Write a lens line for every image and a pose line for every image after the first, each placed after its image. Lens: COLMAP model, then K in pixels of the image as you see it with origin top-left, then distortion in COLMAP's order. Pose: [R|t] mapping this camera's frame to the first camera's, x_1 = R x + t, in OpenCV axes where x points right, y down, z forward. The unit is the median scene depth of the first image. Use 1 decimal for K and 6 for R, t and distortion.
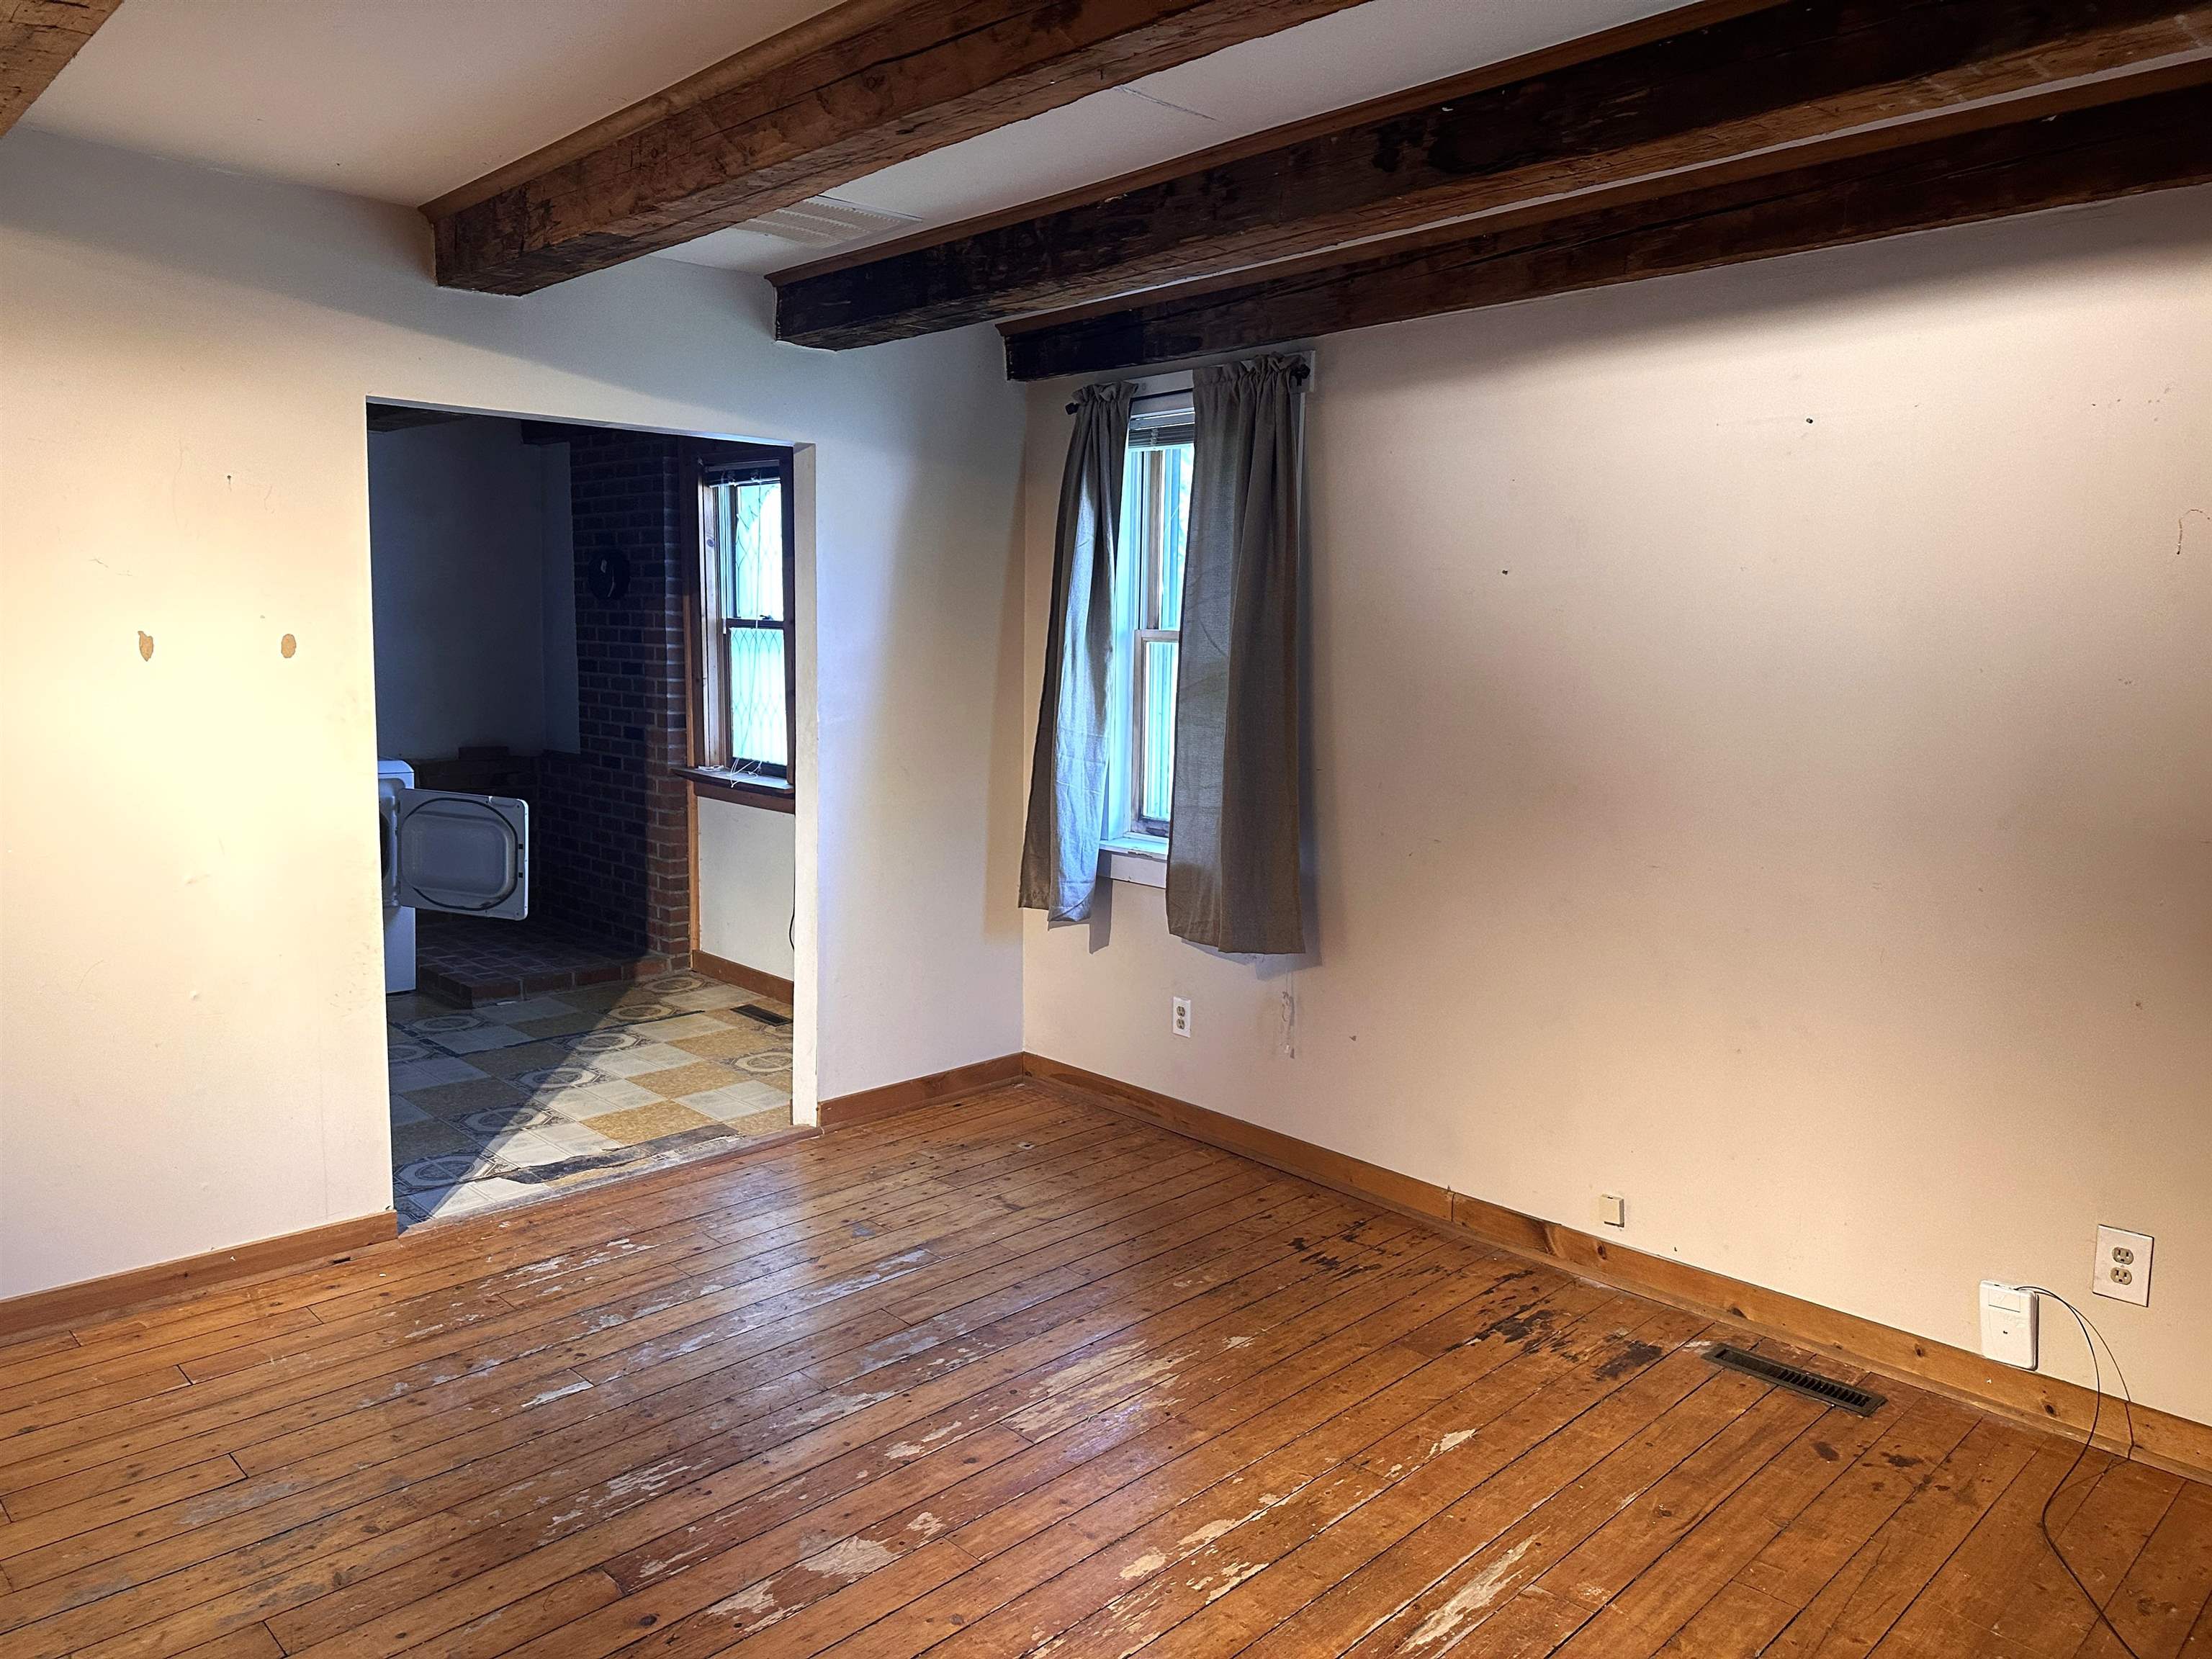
lens RADIAL K [[1563.0, 0, 1109.1], [0, 1563.0, 829.8], [0, 0, 1]] dist [0.042363, -0.031227]
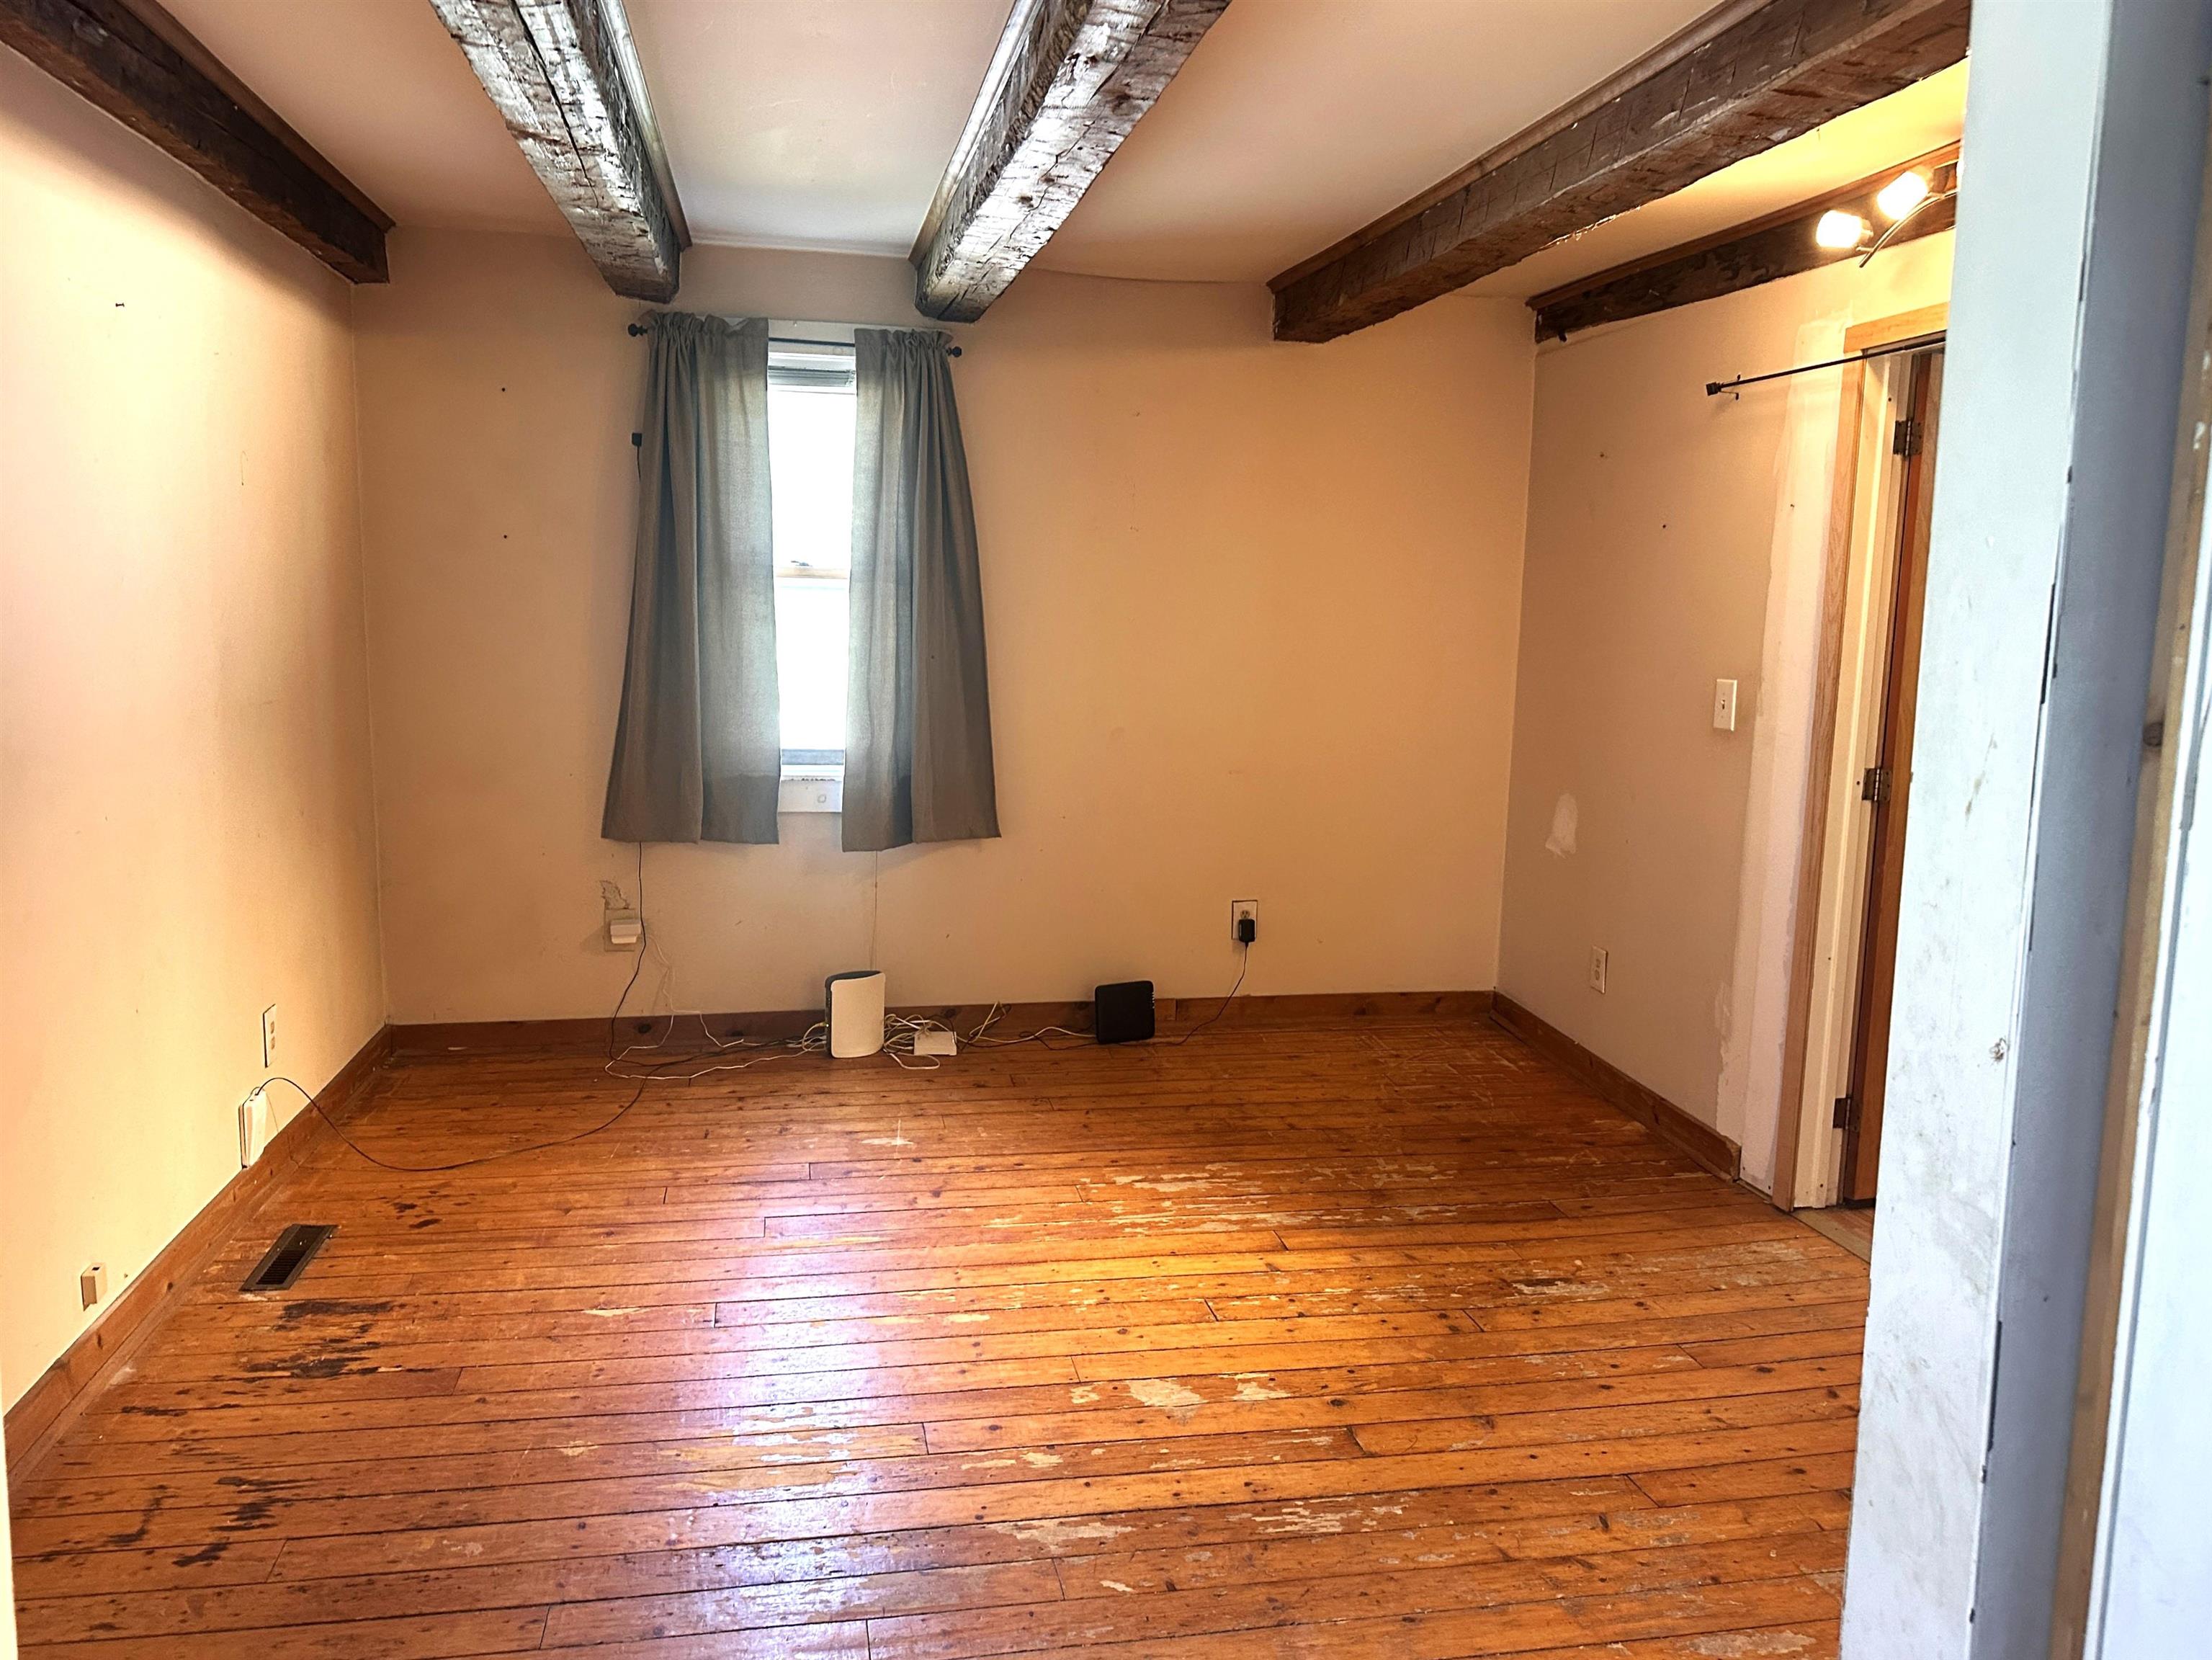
lens RADIAL K [[1563.2, 0, 1103.5], [0, 1563.2, 826.8], [0, 0, 1]] dist [0.042363, -0.031227]
pose [[-0.834247, -0.114419, 0.539389, -0.645943], [0.031307, 0.966826, 0.253510, -0.209767], [-0.550502, 0.228377, -0.802989, 1.710602]]
